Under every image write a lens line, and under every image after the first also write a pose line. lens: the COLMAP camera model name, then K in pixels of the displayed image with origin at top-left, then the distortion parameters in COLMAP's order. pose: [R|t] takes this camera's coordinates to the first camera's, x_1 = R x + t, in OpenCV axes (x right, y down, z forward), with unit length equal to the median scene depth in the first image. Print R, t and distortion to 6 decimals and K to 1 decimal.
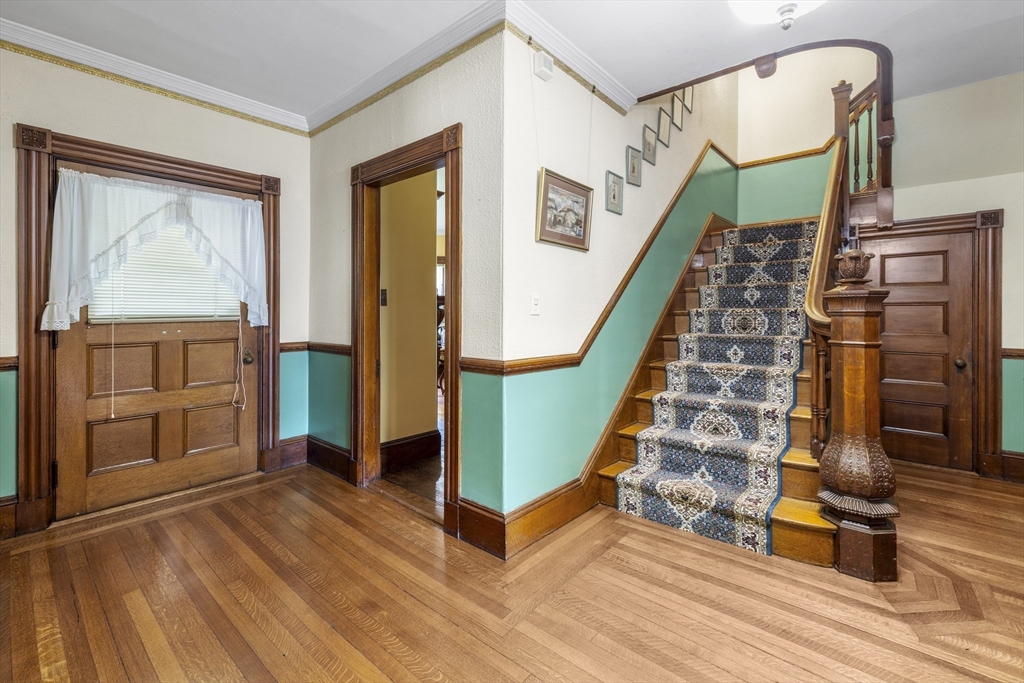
lens RADIAL K [[453.8, 0, 504.7], [0, 453.8, 313.6], [0, 0, 1]] dist [-0.000198, 0.000785]
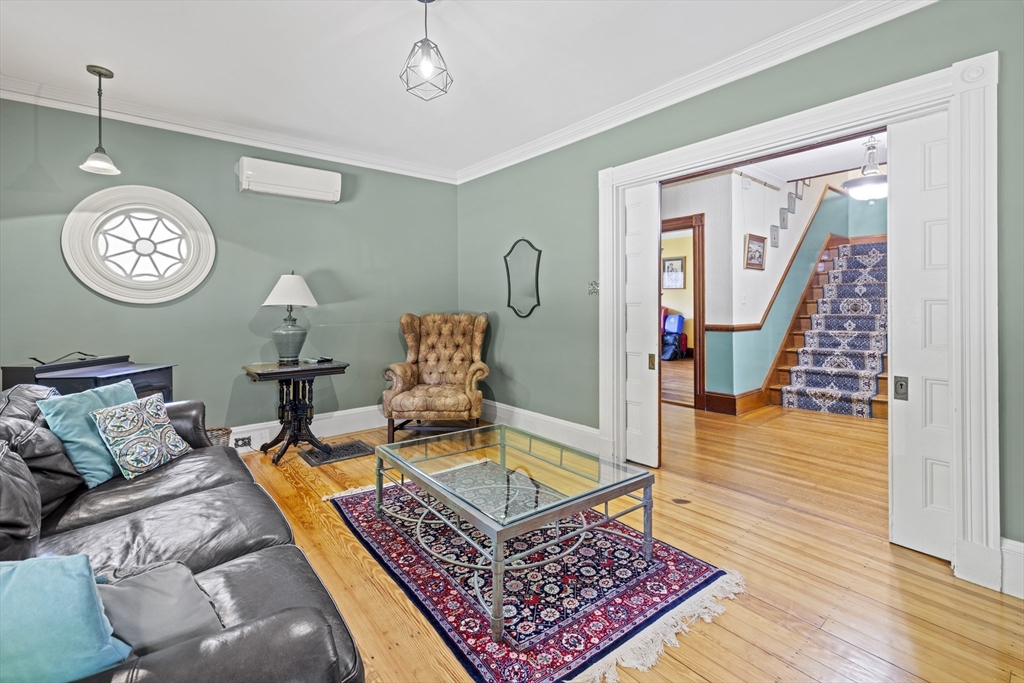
lens RADIAL K [[435.8, 0, 517.7], [0, 435.8, 309.8], [0, 0, 1]] dist [0.002095, 0.000458]
pose [[0.985893, -0.013461, -0.166835, -0.493344], [0.015400, 0.999828, 0.010337, -0.005947], [0.166667, -0.012760, 0.985931, -0.907958]]
